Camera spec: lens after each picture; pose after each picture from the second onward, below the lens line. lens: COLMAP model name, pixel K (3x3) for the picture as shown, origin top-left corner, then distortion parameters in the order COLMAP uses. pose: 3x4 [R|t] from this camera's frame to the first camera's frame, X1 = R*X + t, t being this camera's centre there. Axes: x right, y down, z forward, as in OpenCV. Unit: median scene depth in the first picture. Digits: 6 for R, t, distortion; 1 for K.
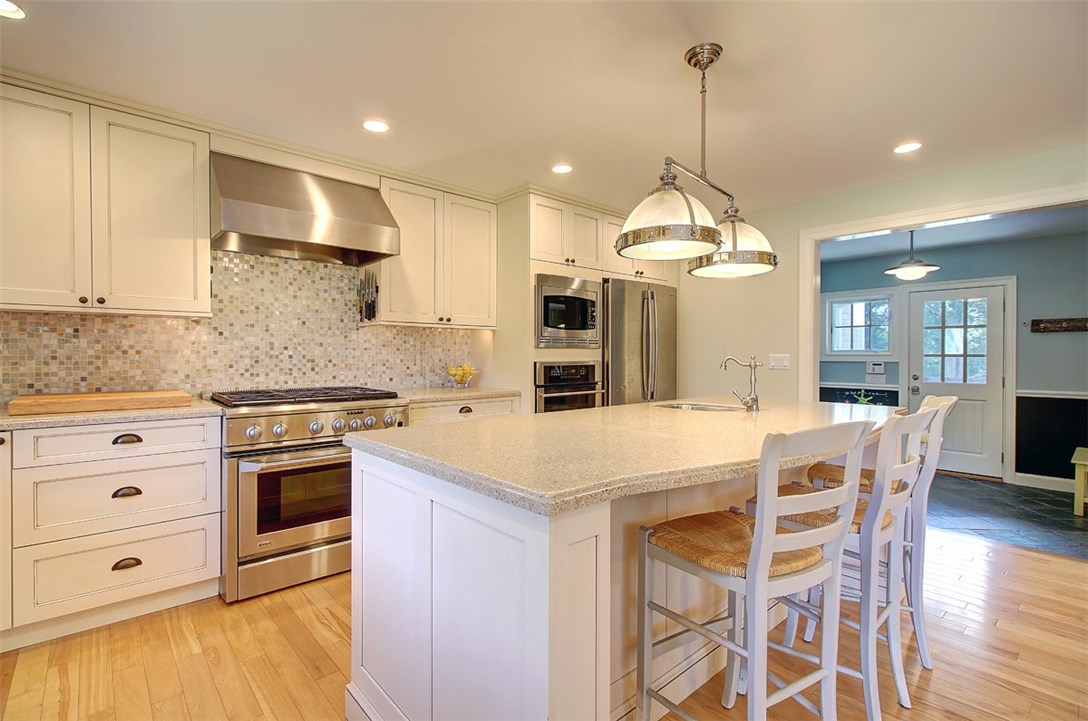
lens RADIAL K [[506.4, 0, 539.8], [0, 506.4, 354.7], [0, 0, 1]] dist [0.002628, -0.000042]
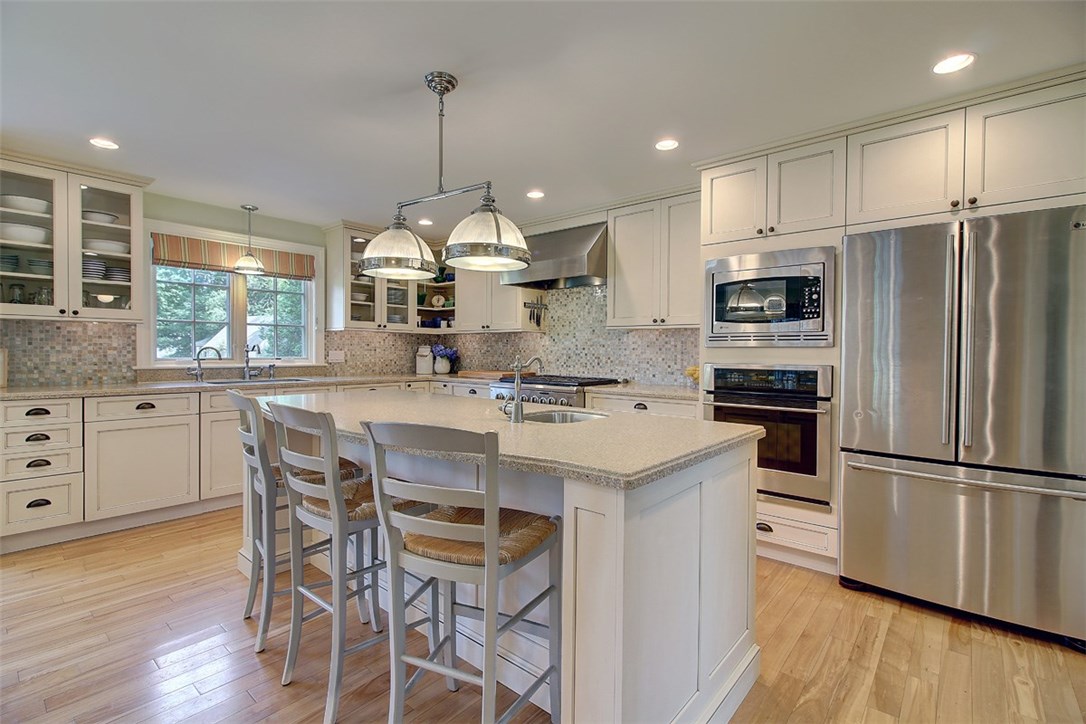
lens RADIAL K [[505.5, 0, 539.9], [0, 505.5, 356.5], [0, 0, 1]] dist [0.002628, -0.000042]
pose [[0.134320, 0.010159, -0.990886, 0.821879], [-0.008099, 0.999925, 0.009154, -0.002888], [0.990905, 0.006796, 0.134392, 0.615380]]
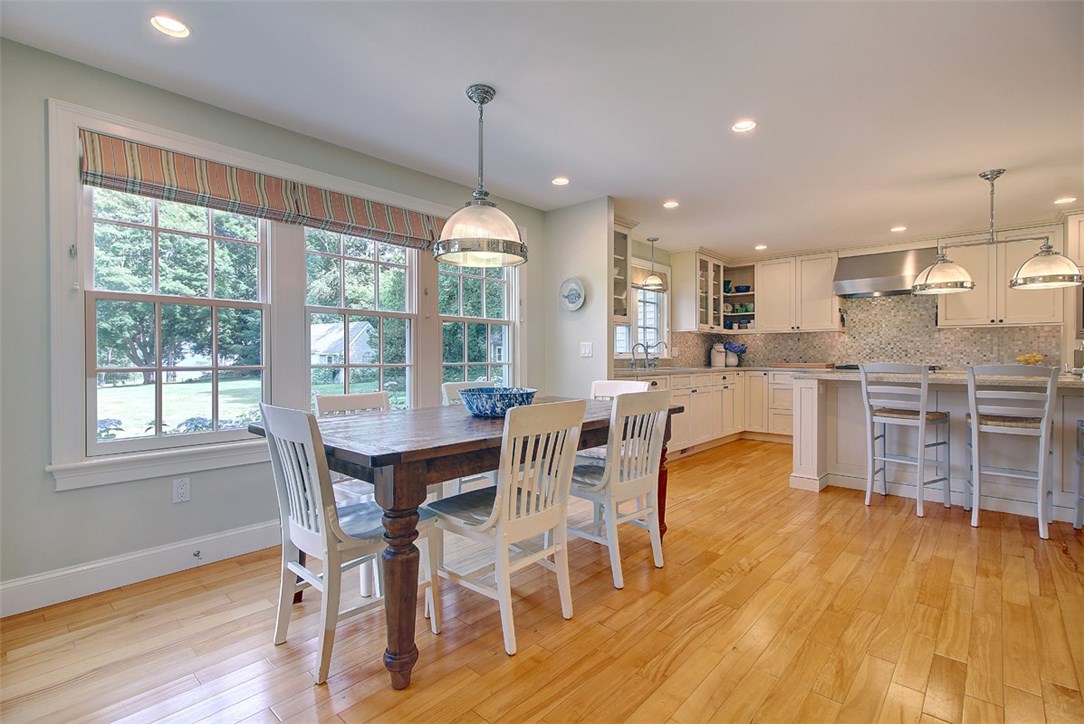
lens RADIAL K [[504.6, 0, 540.4], [0, 504.6, 361.4], [0, 0, 1]] dist [0.002628, -0.000042]
pose [[0.107281, 0.010547, -0.994173, 1.089298], [-0.001834, 0.999944, 0.010410, 0.031230], [0.994227, 0.000706, 0.107295, -0.427622]]
